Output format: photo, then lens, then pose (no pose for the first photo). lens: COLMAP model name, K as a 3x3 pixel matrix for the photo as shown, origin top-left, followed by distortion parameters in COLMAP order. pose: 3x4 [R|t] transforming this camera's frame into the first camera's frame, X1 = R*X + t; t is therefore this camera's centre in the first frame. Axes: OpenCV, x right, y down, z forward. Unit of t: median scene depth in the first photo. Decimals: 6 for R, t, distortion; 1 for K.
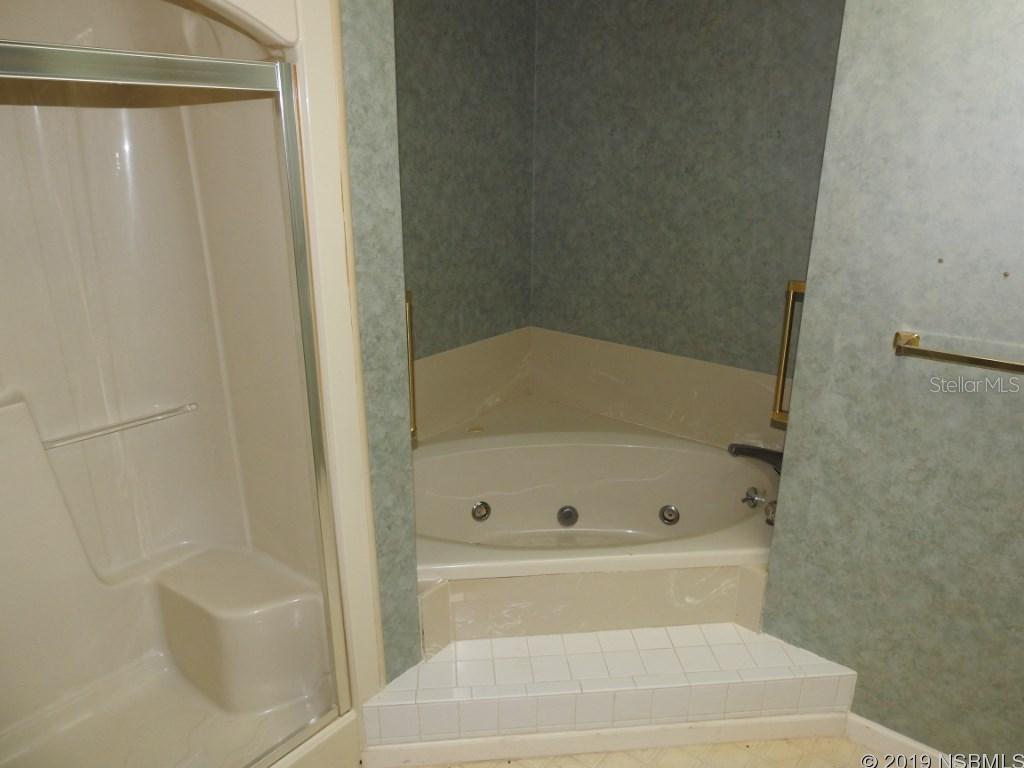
lens RADIAL K [[732.8, 0, 515.1], [0, 732.8, 388.9], [0, 0, 1]] dist [0.003674, -0.005849]
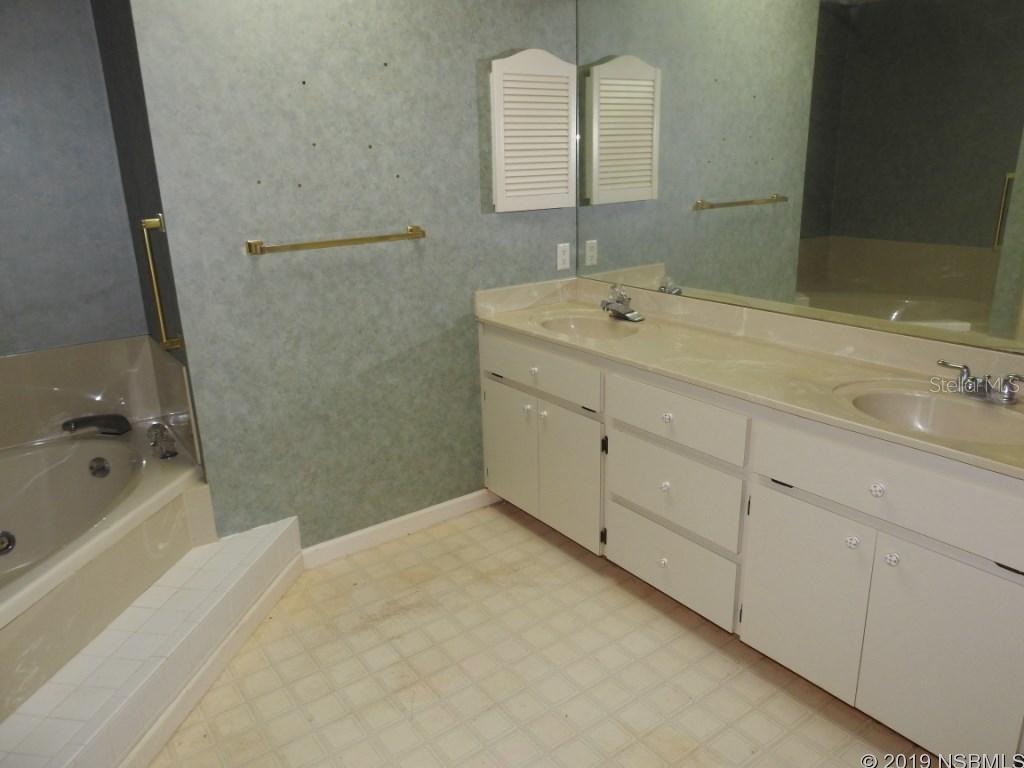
lens RADIAL K [[732.8, 0, 516.5], [0, 732.8, 382.3], [0, 0, 1]] dist [0.003674, -0.005849]
pose [[0.254474, -0.301093, 0.919014, -0.550662], [0.339128, 0.917736, 0.206770, 0.039856], [-0.905668, 0.259046, 0.335649, 0.169037]]
